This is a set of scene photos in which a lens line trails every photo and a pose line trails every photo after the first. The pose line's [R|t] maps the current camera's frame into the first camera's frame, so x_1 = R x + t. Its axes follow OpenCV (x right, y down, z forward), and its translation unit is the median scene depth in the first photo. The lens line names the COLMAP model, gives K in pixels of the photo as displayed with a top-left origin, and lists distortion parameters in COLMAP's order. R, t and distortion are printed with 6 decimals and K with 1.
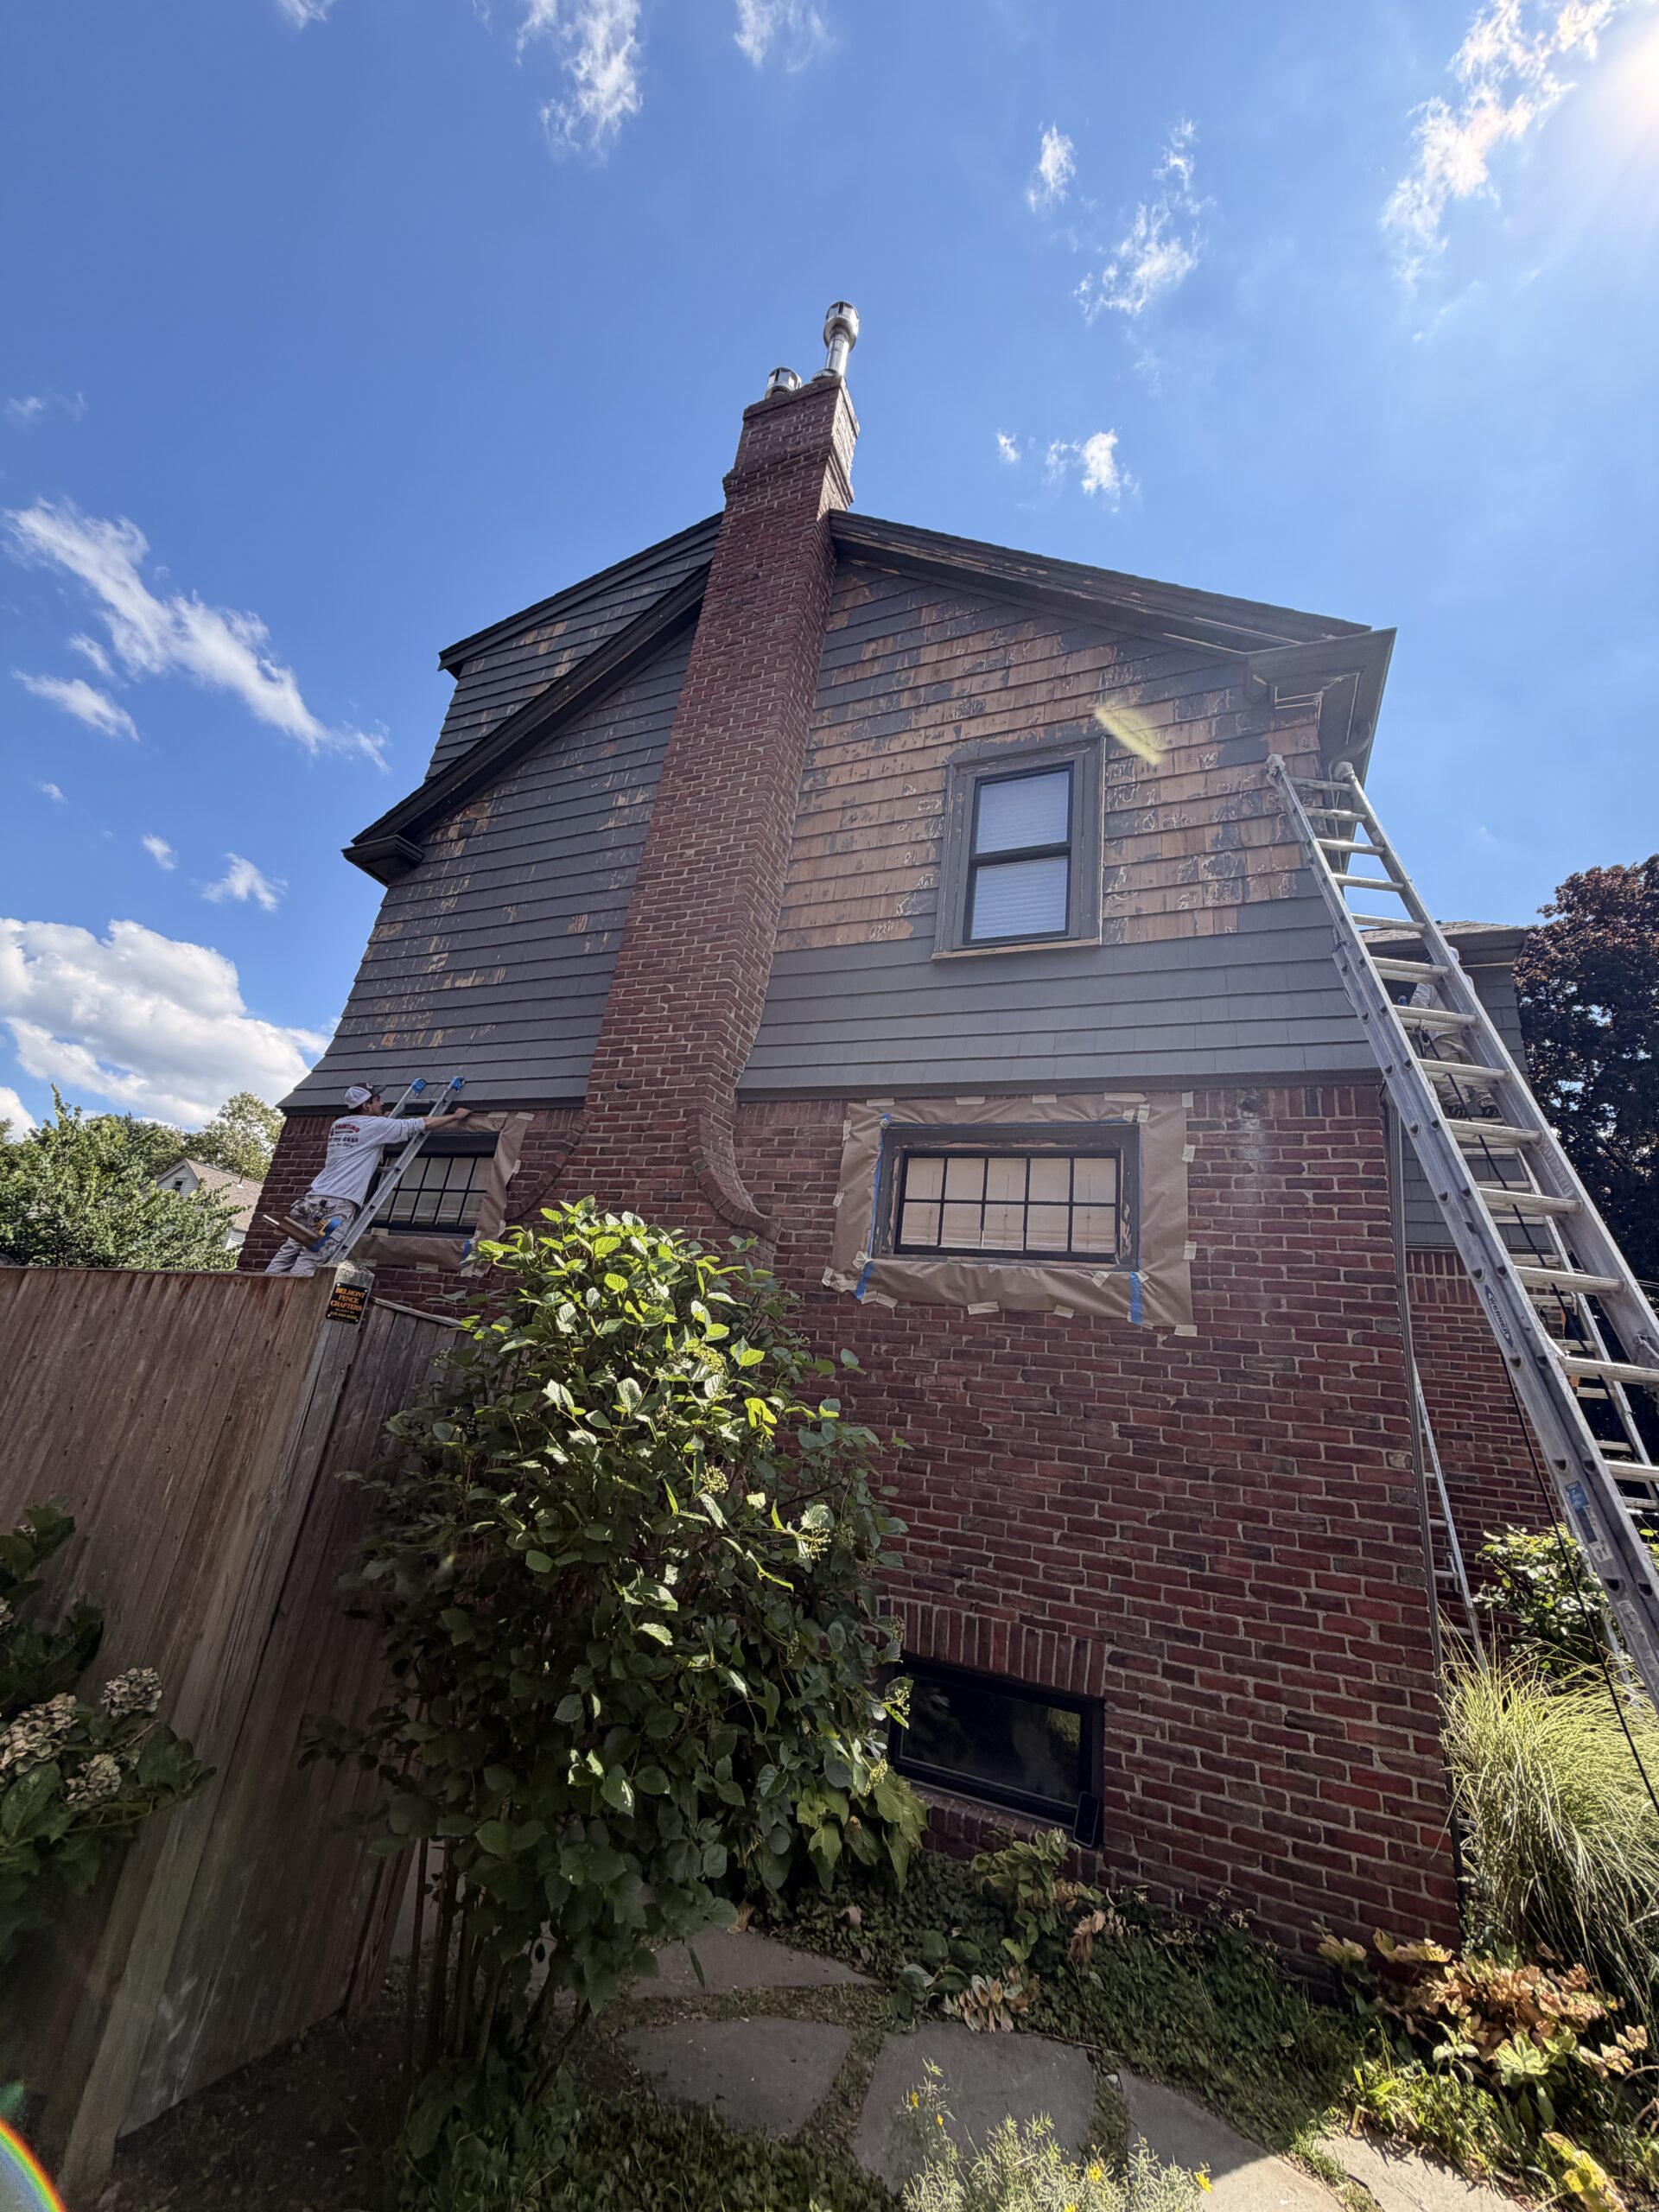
lens RADIAL K [[879.4, 0, 832.9], [0, 879.4, 1098.1], [0, 0, 1]] dist [-0.001805, -0.000943]
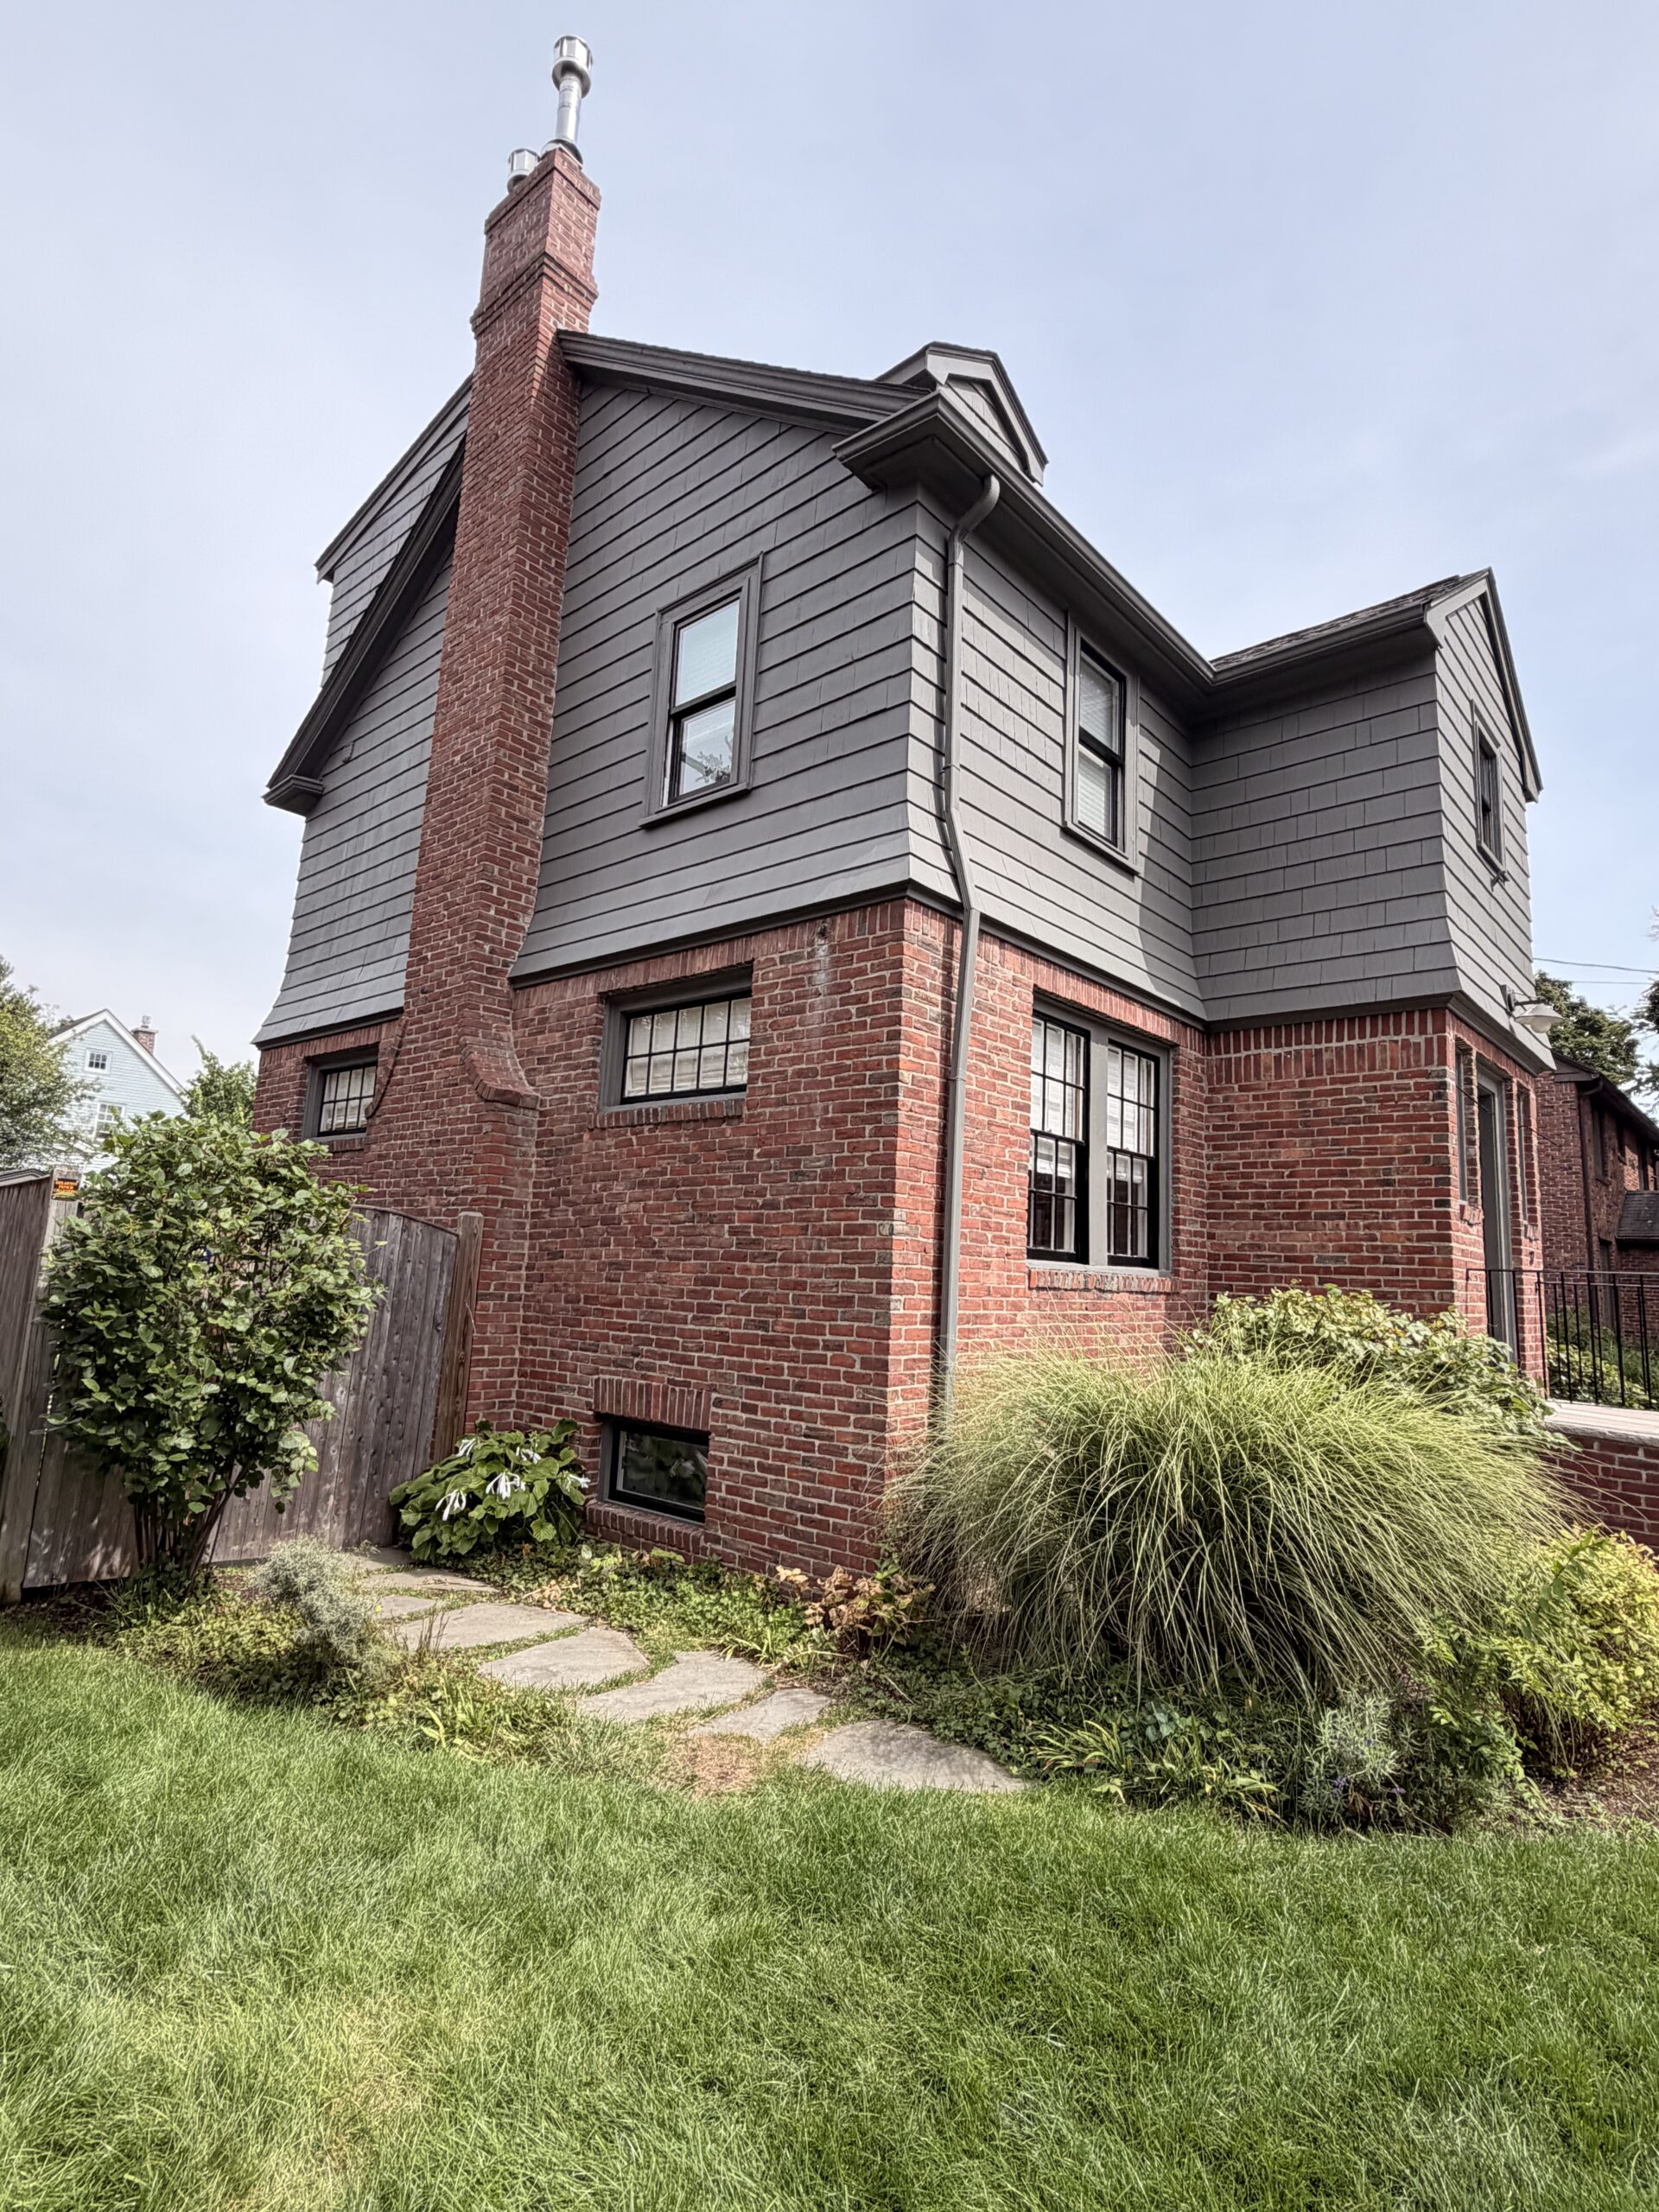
lens RADIAL K [[1148.6, 0, 828.2], [0, 1148.6, 1106.8], [0, 0, 1]] dist [-0.002277, 0.000445]
pose [[0.943554, -0.127619, -0.305645, 0.950601], [0.178109, 0.973512, 0.143358, 0.016259], [0.279254, -0.189704, 0.941291, -0.392679]]
